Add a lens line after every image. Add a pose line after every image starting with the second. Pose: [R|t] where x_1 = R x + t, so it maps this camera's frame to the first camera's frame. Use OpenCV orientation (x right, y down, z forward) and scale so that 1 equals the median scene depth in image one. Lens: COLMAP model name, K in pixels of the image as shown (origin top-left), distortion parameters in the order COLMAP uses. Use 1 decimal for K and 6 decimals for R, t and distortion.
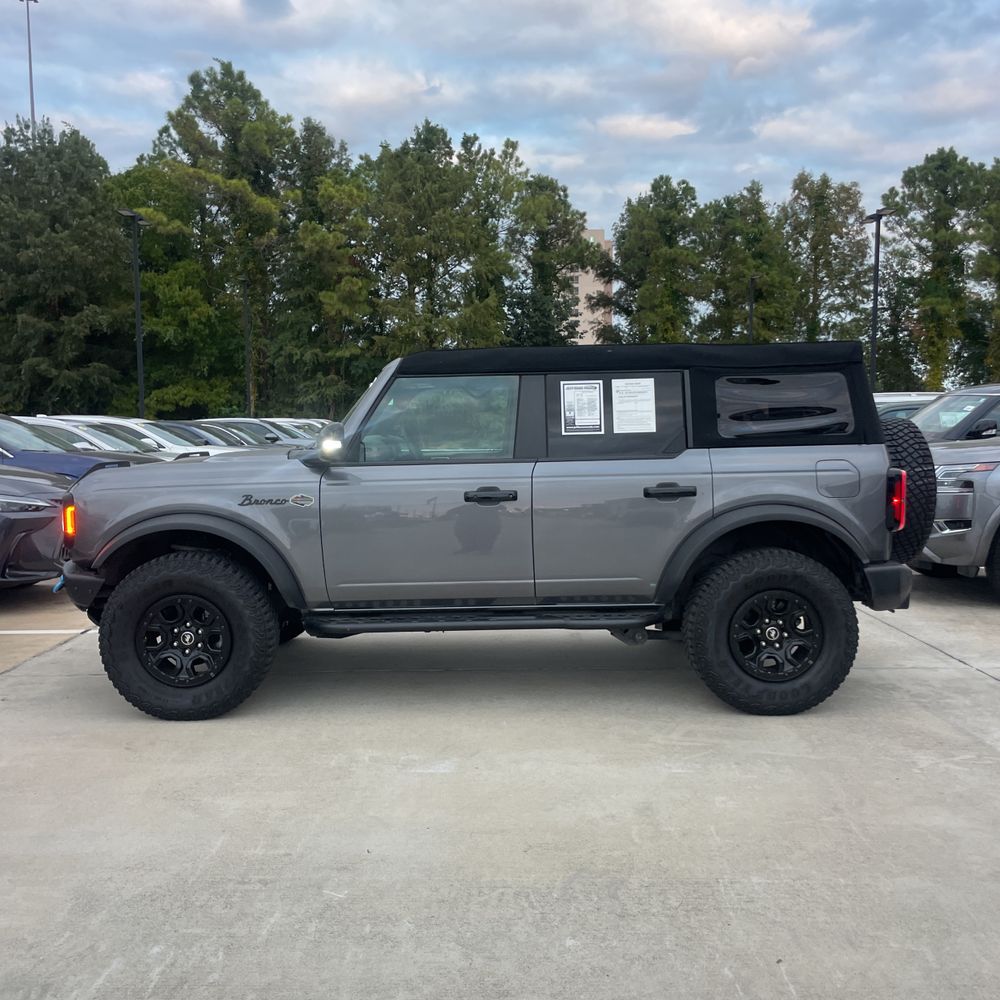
lens RADIAL K [[1030.8, 0, 495.0], [0, 1030.8, 499.4], [0, 0, 1]] dist [0.141163, -0.248595]
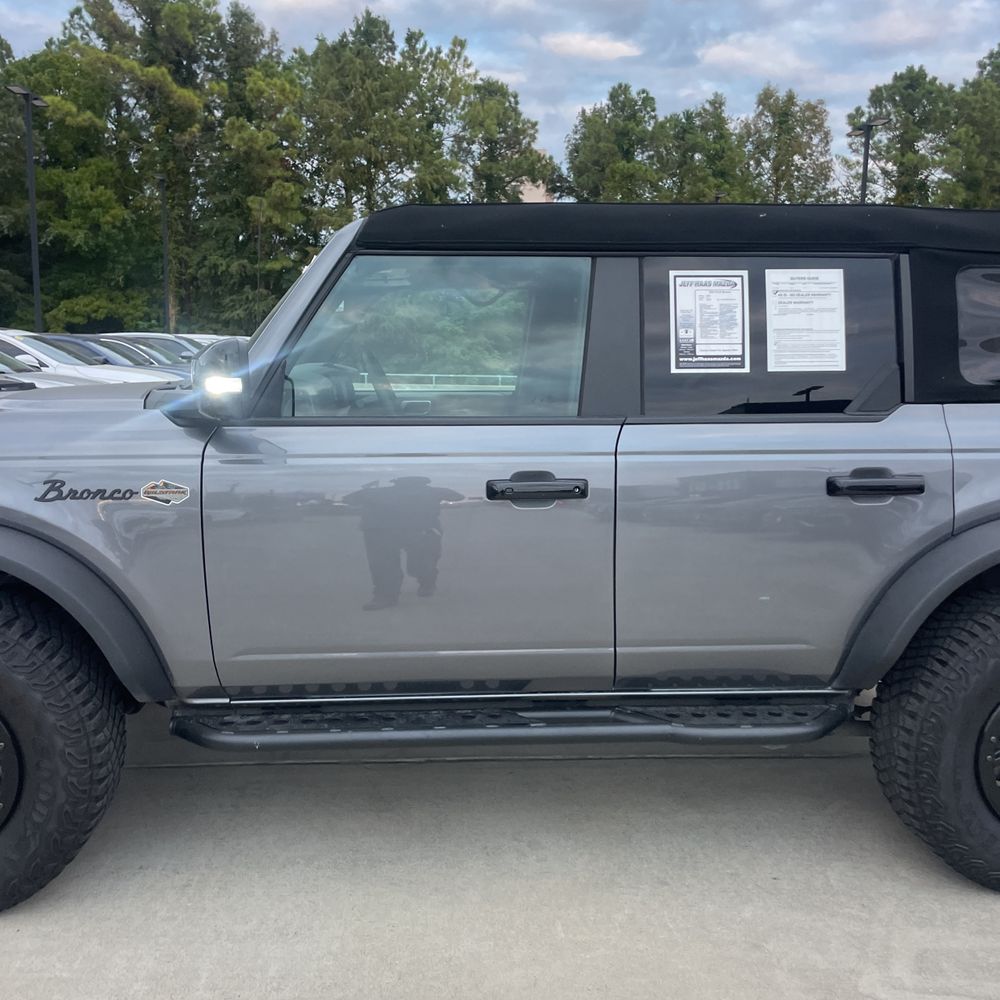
lens RADIAL K [[1023.6, 0, 496.5], [0, 1023.6, 480.1], [0, 0, 1]] dist [0.107039, -0.161762]
pose [[0.997641, 0.014651, 0.067068, -0.007911], [-0.018342, 0.998332, 0.054743, -0.004746], [-0.066154, -0.055844, 0.996245, 0.065037]]
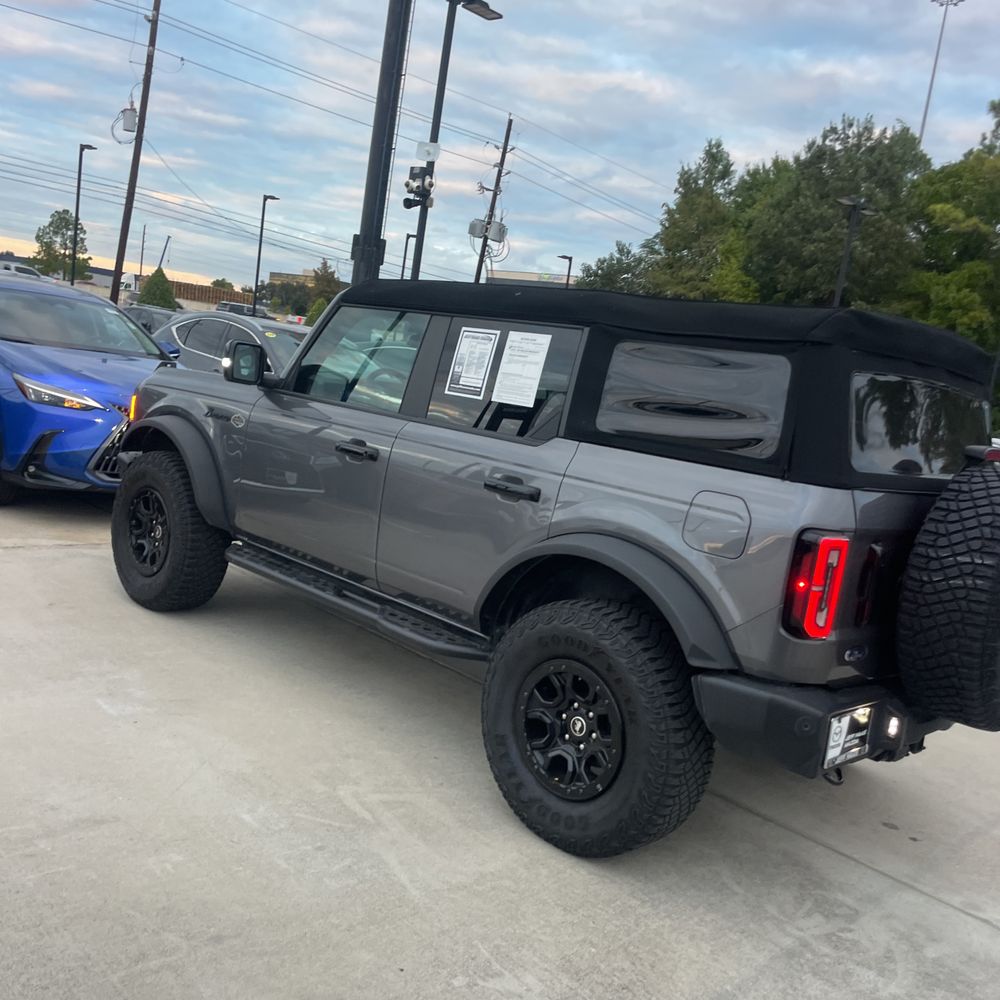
lens RADIAL K [[1020.5, 0, 483.2], [0, 1020.5, 495.1], [0, 0, 1]] dist [0.122475, -0.187665]
pose [[0.688831, 0.205015, -0.695327, 0.087651], [-0.211139, 0.974330, 0.078112, -0.007329], [0.693492, 0.093004, 0.714436, 0.063458]]
